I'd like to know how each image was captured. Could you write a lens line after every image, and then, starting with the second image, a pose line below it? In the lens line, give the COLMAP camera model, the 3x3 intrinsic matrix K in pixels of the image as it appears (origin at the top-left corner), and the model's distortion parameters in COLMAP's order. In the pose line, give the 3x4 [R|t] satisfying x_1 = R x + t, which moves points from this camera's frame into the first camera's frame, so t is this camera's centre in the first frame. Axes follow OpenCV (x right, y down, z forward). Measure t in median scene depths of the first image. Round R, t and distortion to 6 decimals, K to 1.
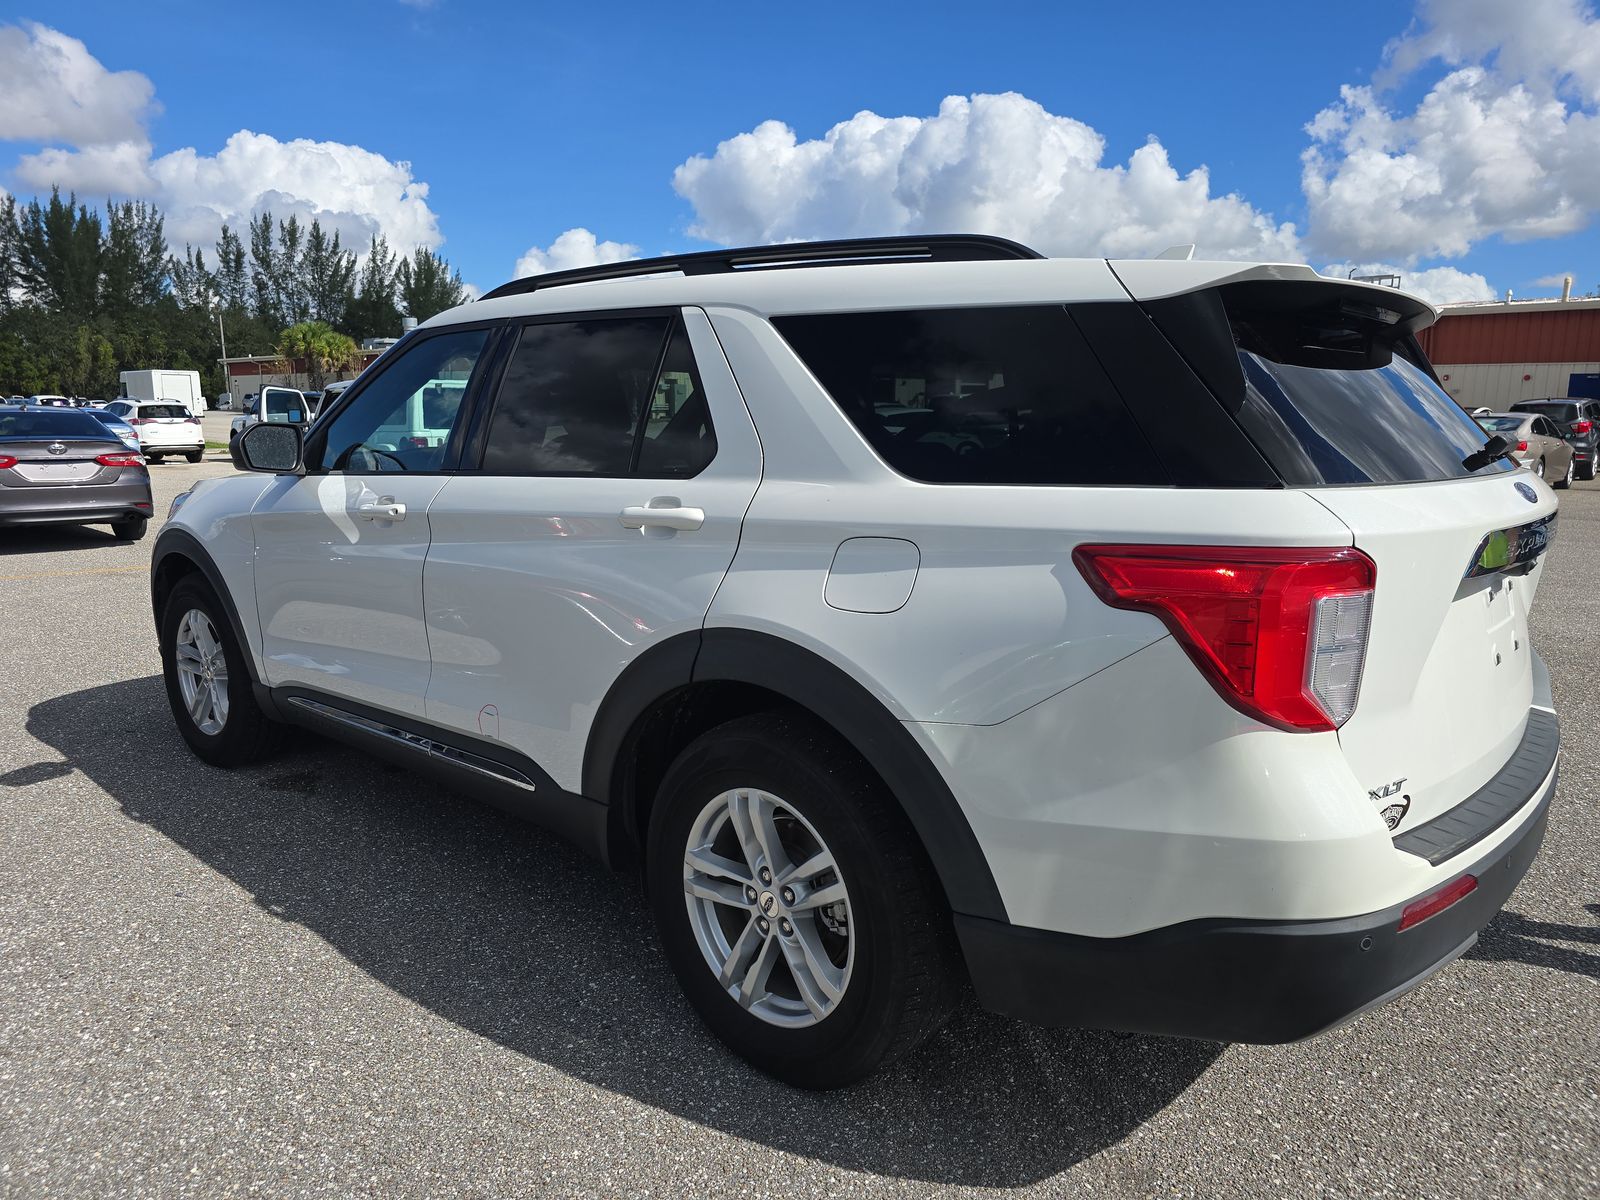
lens RADIAL K [[1104.1, 0, 808.2], [0, 1104.1, 614.9], [0, 0, 1]] dist [0.023945, -0.010426]
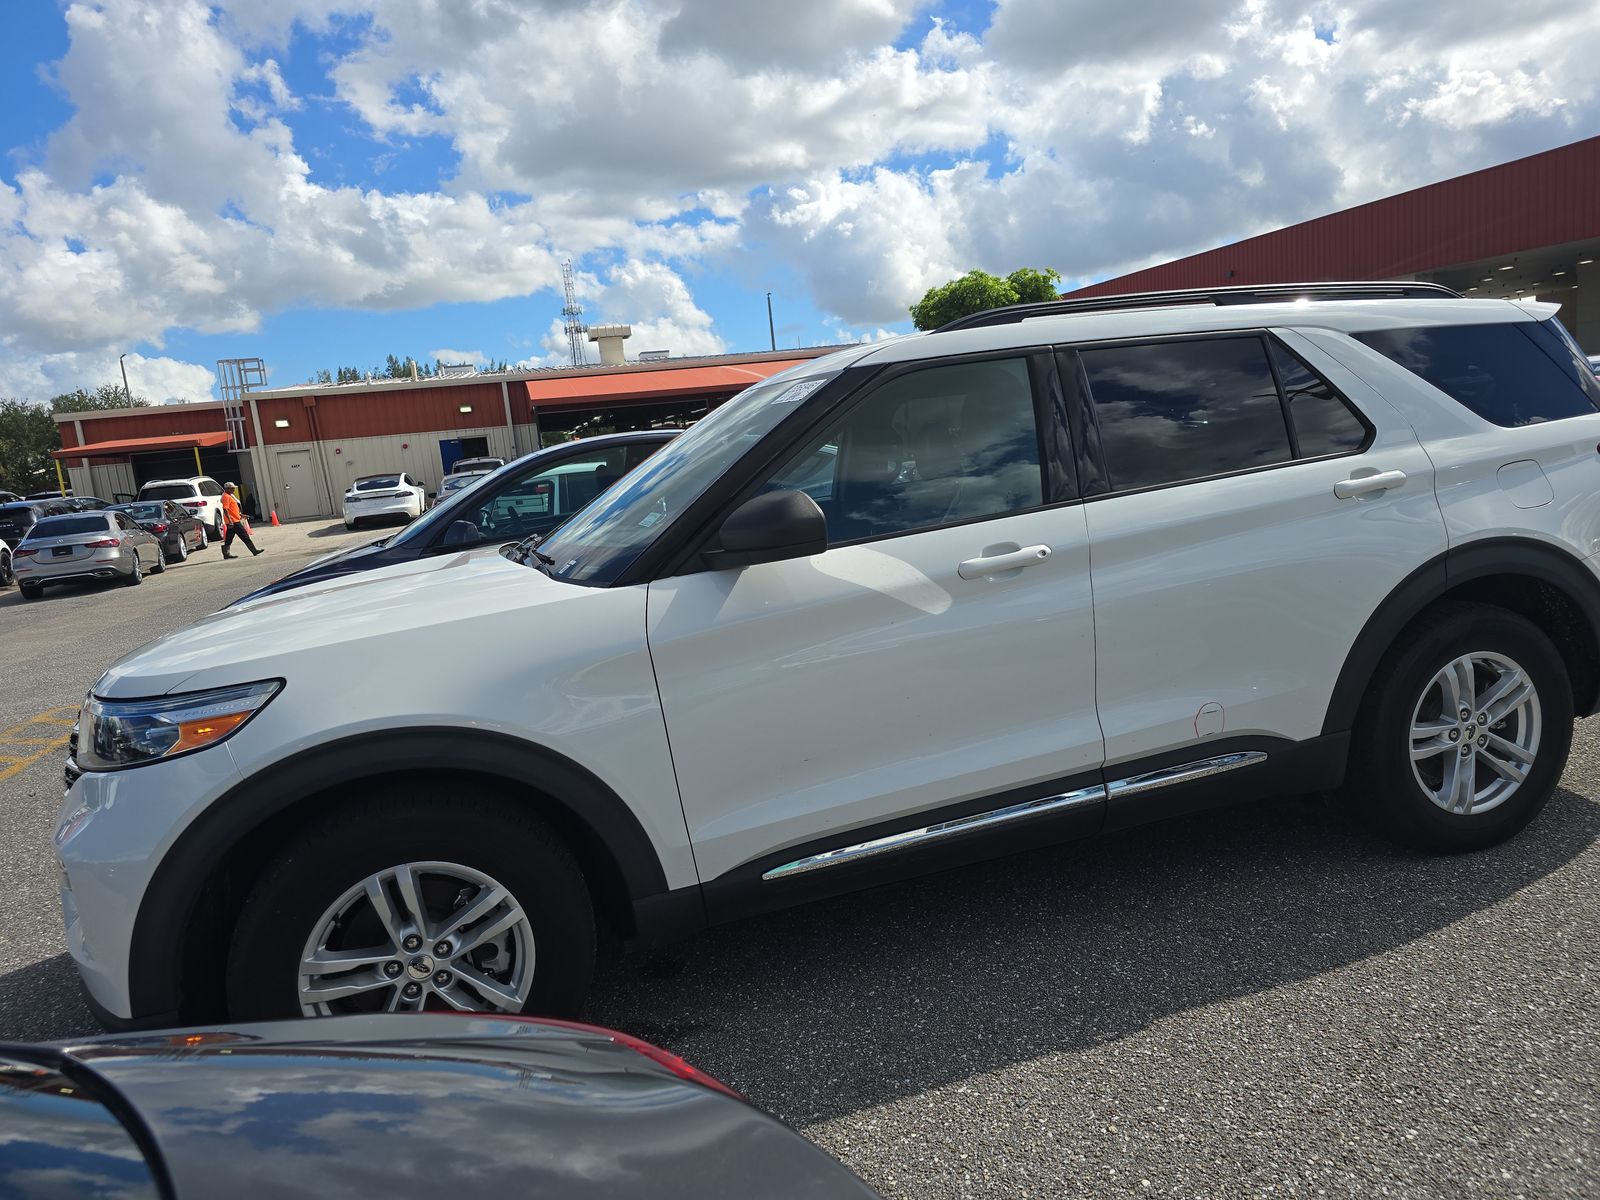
lens RADIAL K [[1104.1, 0, 796.1], [0, 1104.1, 613.1], [0, 0, 1]] dist [0.023945, -0.010426]
pose [[0.492493, -0.194898, 0.848213, -1.444354], [0.260404, 0.962954, 0.070066, -0.187866], [-0.830446, 0.186371, 0.525001, 0.809787]]
